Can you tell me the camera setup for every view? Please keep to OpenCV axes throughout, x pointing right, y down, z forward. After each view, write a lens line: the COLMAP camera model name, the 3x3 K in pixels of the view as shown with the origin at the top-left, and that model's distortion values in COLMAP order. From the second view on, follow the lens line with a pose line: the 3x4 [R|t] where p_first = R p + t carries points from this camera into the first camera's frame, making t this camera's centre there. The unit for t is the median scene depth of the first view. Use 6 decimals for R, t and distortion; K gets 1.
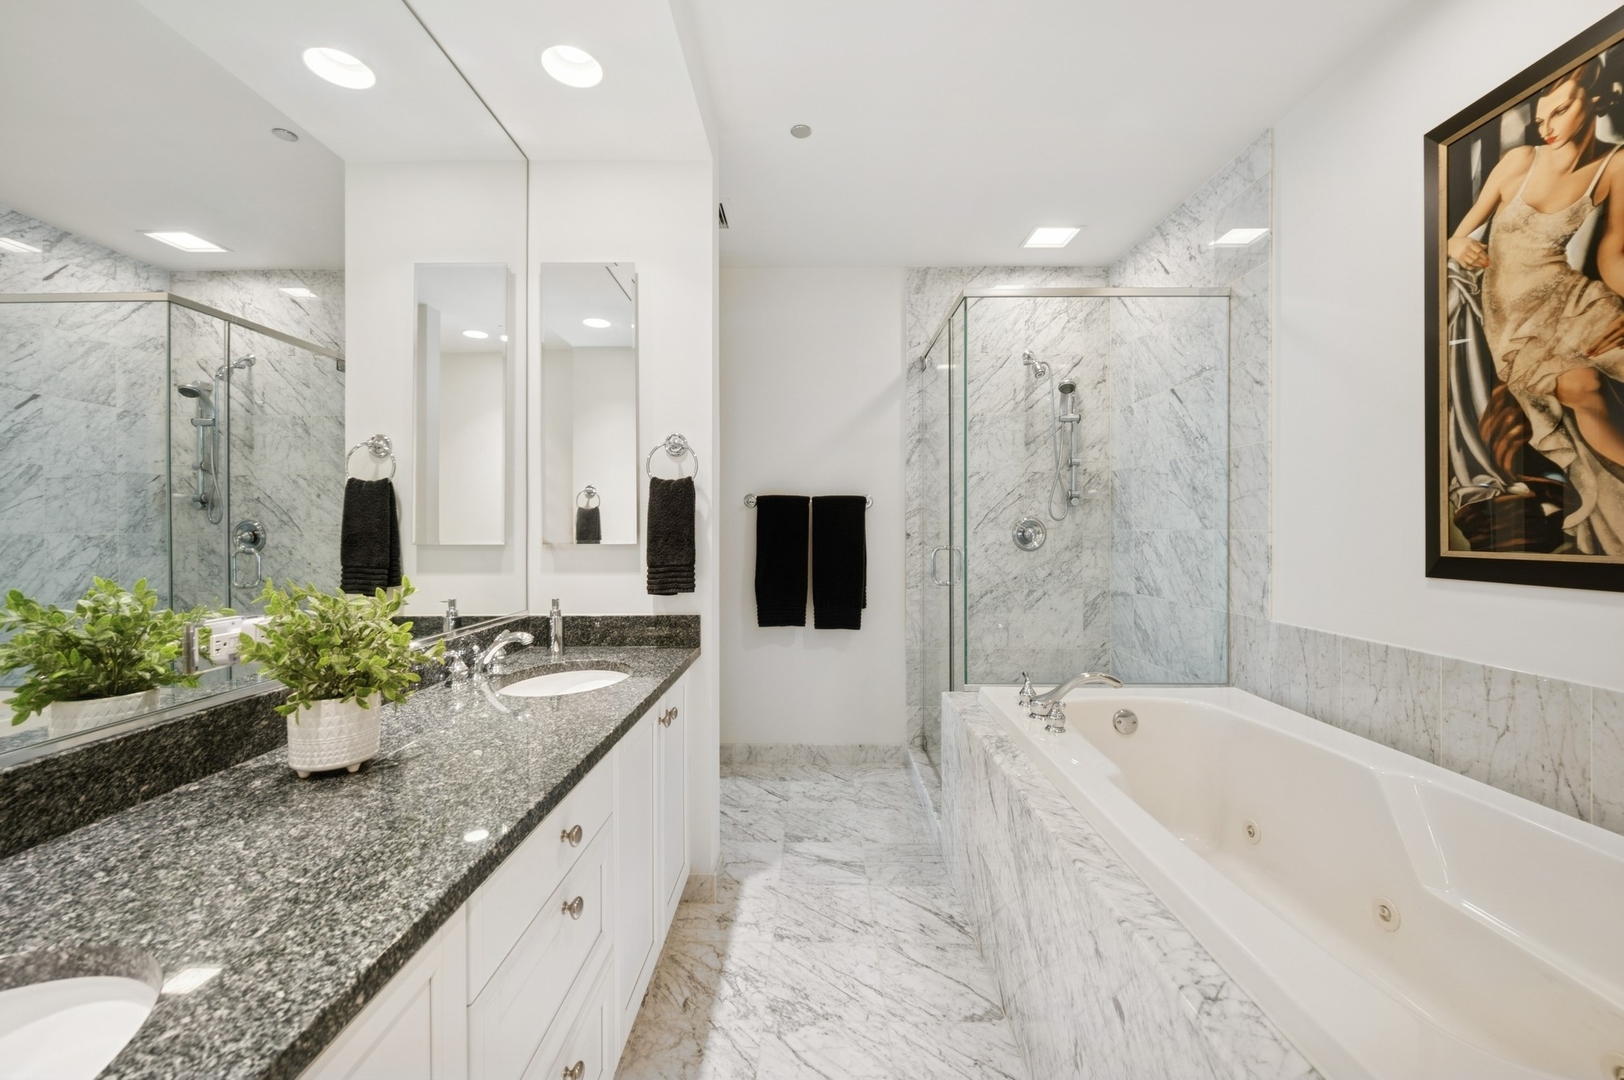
lens RADIAL K [[643.2, 0, 809.7], [0, 643.2, 533.2], [0, 0, 1]] dist [0.001174, -0.000951]
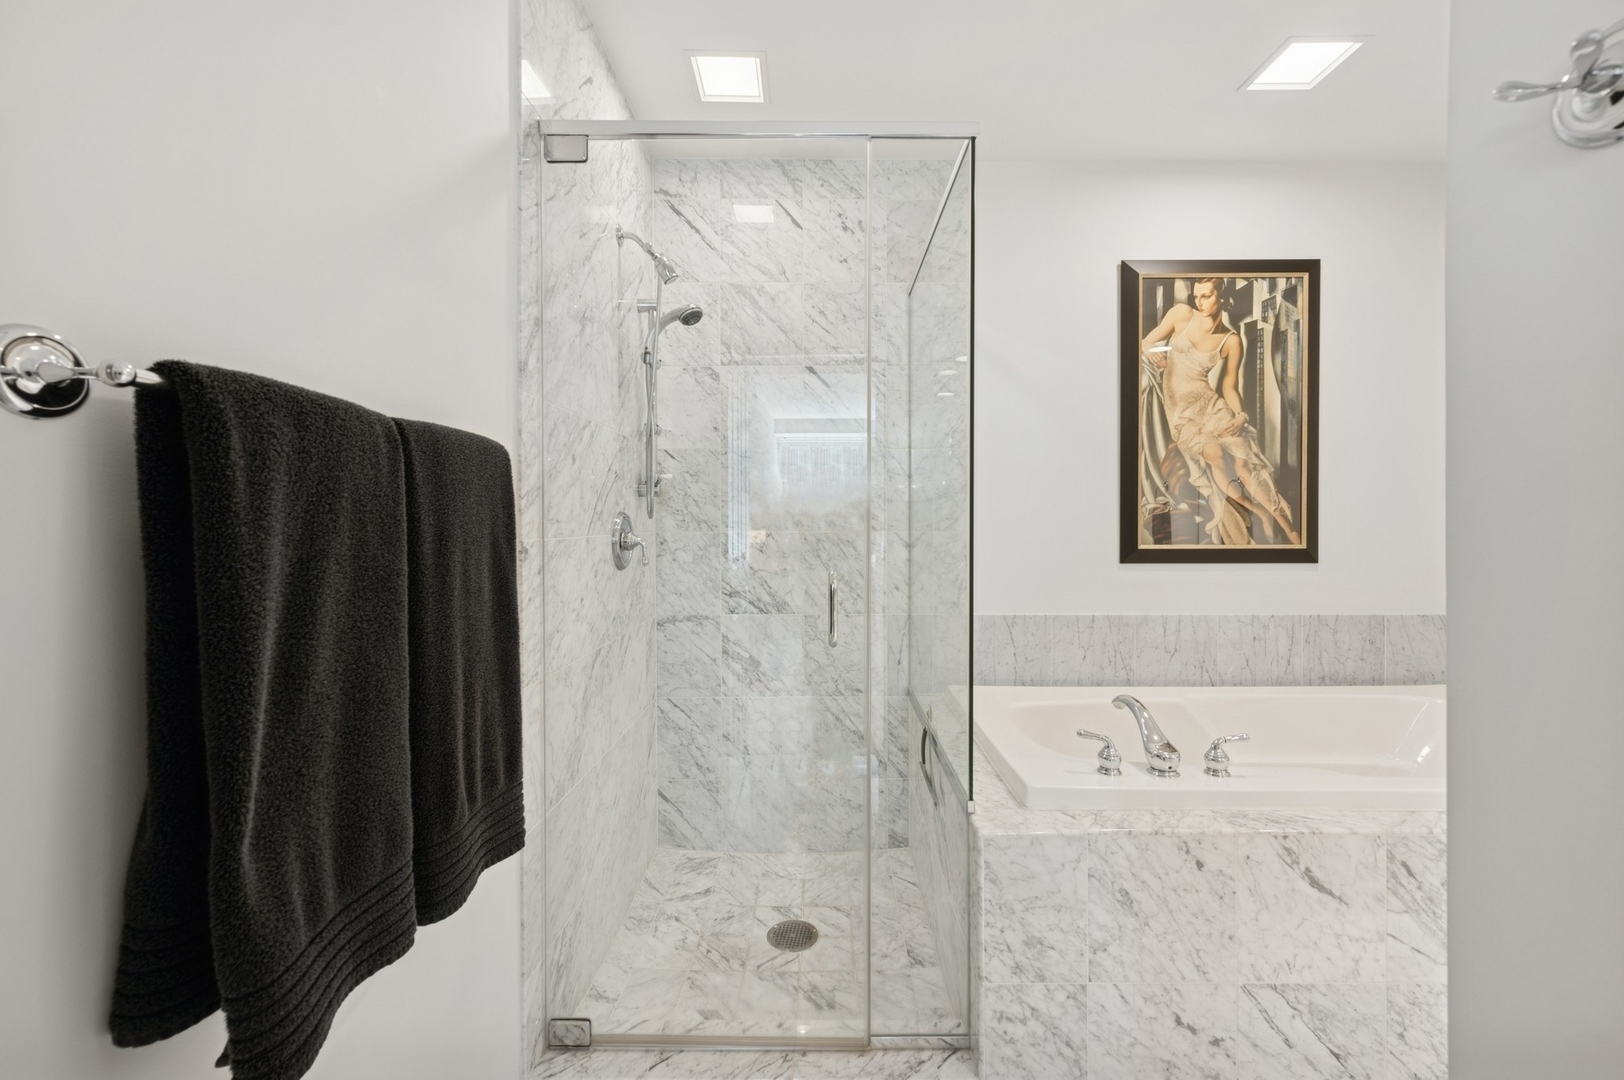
lens RADIAL K [[643.2, 0, 809.1], [0, 643.2, 534.4], [0, 0, 1]] dist [0.001174, -0.000951]
pose [[-0.008415, -0.008874, 0.999925, -0.577388], [0.006383, 0.999940, 0.008928, -0.017934], [-0.999944, 0.006458, -0.008358, 1.986621]]
